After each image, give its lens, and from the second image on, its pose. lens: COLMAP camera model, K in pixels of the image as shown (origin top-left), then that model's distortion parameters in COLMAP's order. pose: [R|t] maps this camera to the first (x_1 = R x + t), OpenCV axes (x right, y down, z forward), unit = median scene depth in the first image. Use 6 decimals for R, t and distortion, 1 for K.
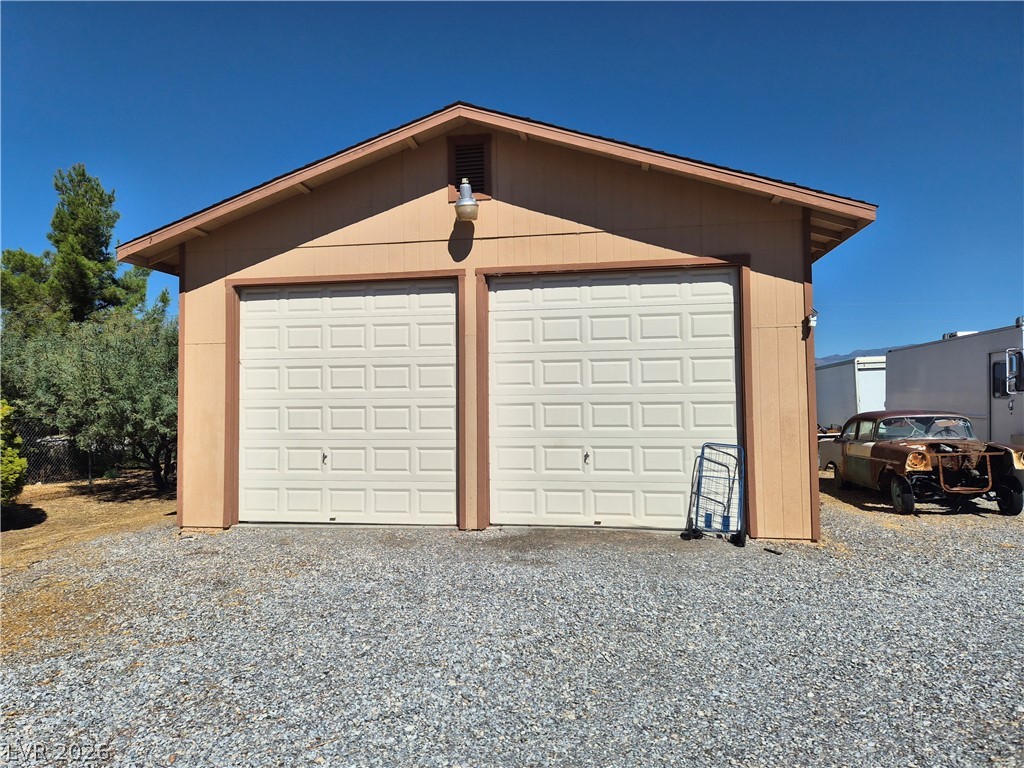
lens RADIAL K [[686.5, 0, 506.9], [0, 686.5, 374.6], [0, 0, 1]] dist [0.036250, -0.022493]
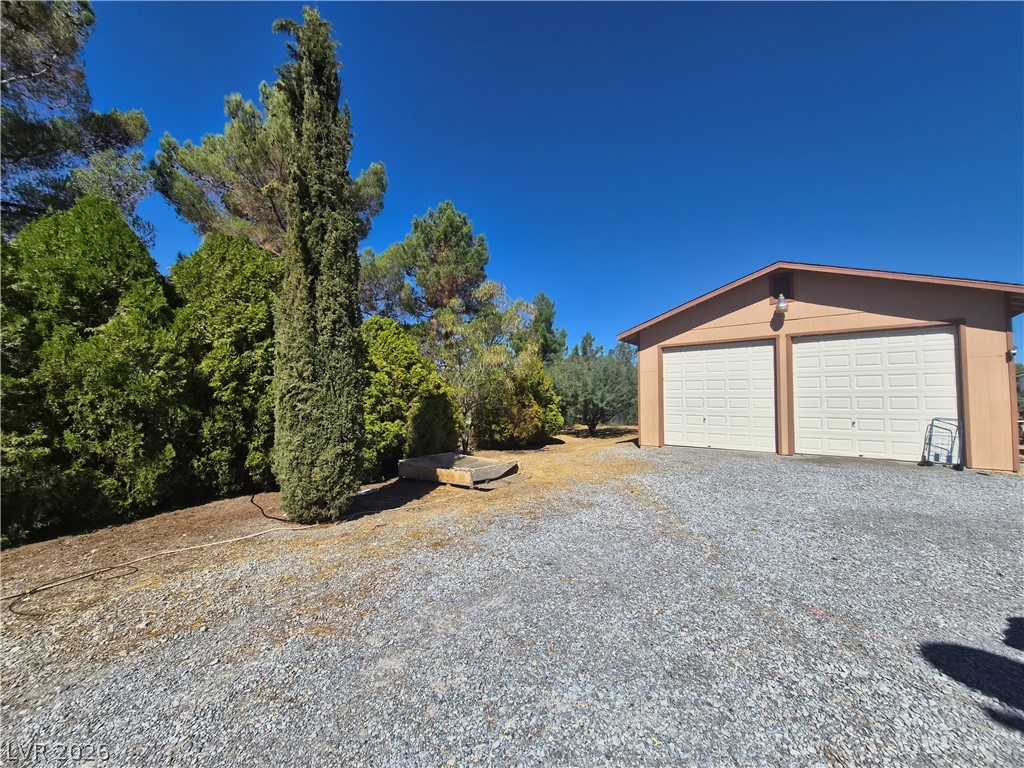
lens RADIAL K [[390.7, 0, 506.4], [0, 390.7, 383.7], [0, 0, 1]] dist [-0.016211, -0.000344]
pose [[0.861145, -0.008454, -0.508289, -0.186802], [0.010621, 0.999943, 0.001362, -0.009701], [0.508248, -0.006571, 0.861185, -0.498337]]
